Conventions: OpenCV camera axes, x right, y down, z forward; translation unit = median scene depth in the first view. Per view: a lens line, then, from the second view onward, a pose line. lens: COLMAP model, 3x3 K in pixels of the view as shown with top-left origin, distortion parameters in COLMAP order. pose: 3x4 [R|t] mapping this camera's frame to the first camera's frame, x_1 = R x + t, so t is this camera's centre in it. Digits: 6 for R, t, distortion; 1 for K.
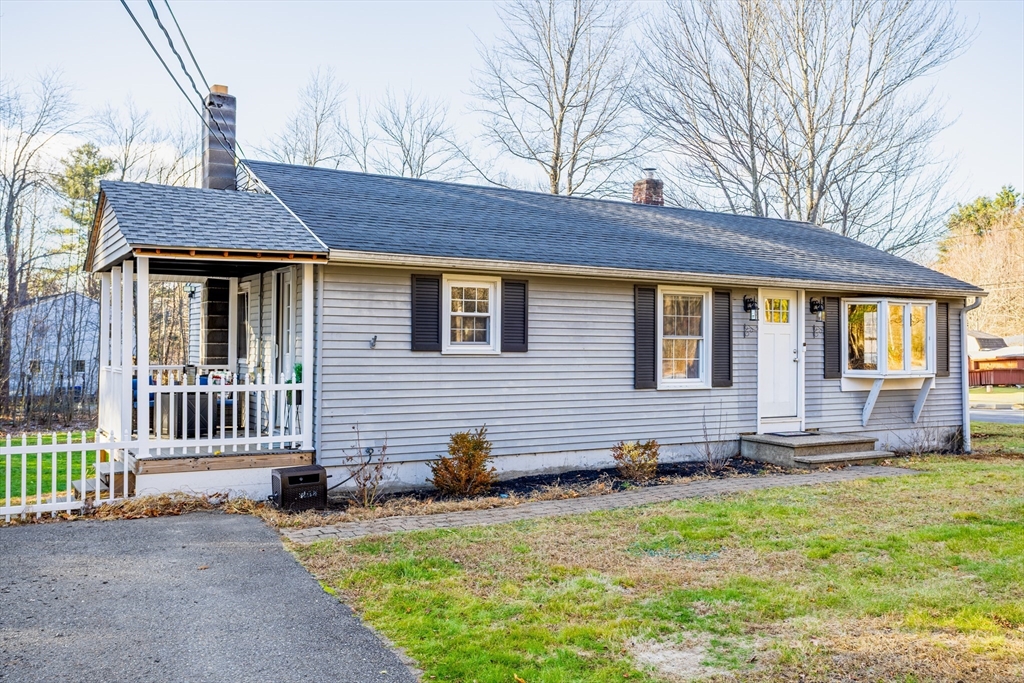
lens RADIAL K [[913.8, 0, 512.0], [0, 913.8, 341.5], [0, 0, 1]] dist [-0.002204, 0.005075]
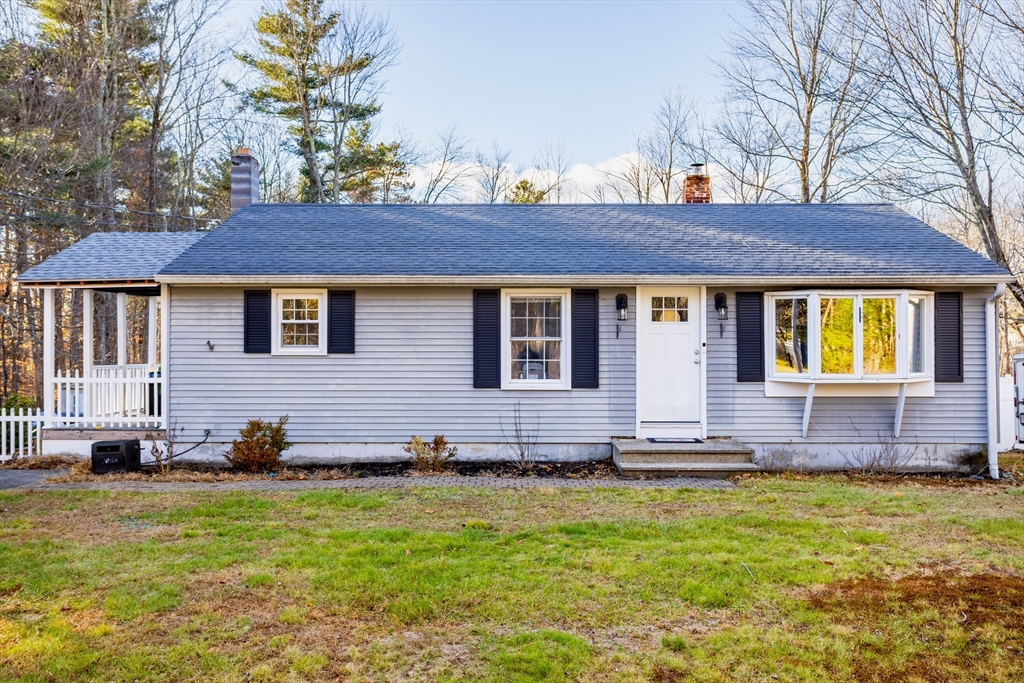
lens RADIAL K [[858.7, 0, 512.0], [0, 858.7, 341.5], [0, 0, 1]] dist [-0.009692, -0.006713]
pose [[0.850171, -0.008571, -0.526437, 0.691141], [0.007691, 0.999963, -0.003861, 0.002068], [0.526451, -0.000767, 0.850205, 0.178533]]
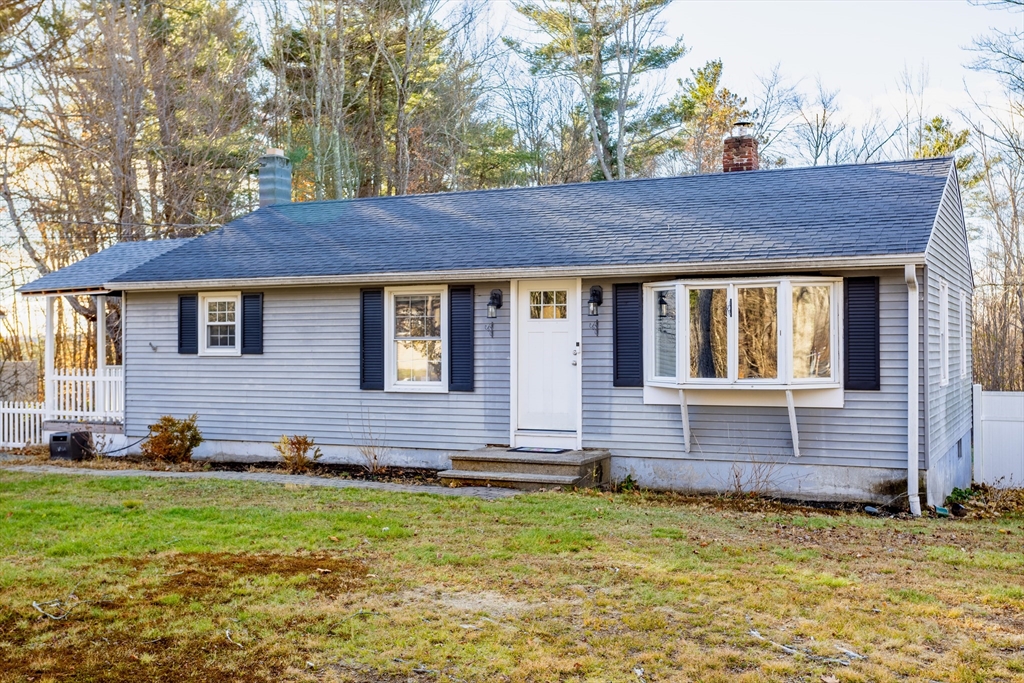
lens RADIAL K [[1130.0, 0, 512.0], [0, 1130.0, 341.5], [0, 0, 1]] dist [-0.045740, 0.122021]
pose [[0.548318, -0.012286, -0.836180, 1.284158], [0.010032, 0.999917, -0.008114, 0.009507], [0.836210, -0.003939, 0.548396, 0.443642]]
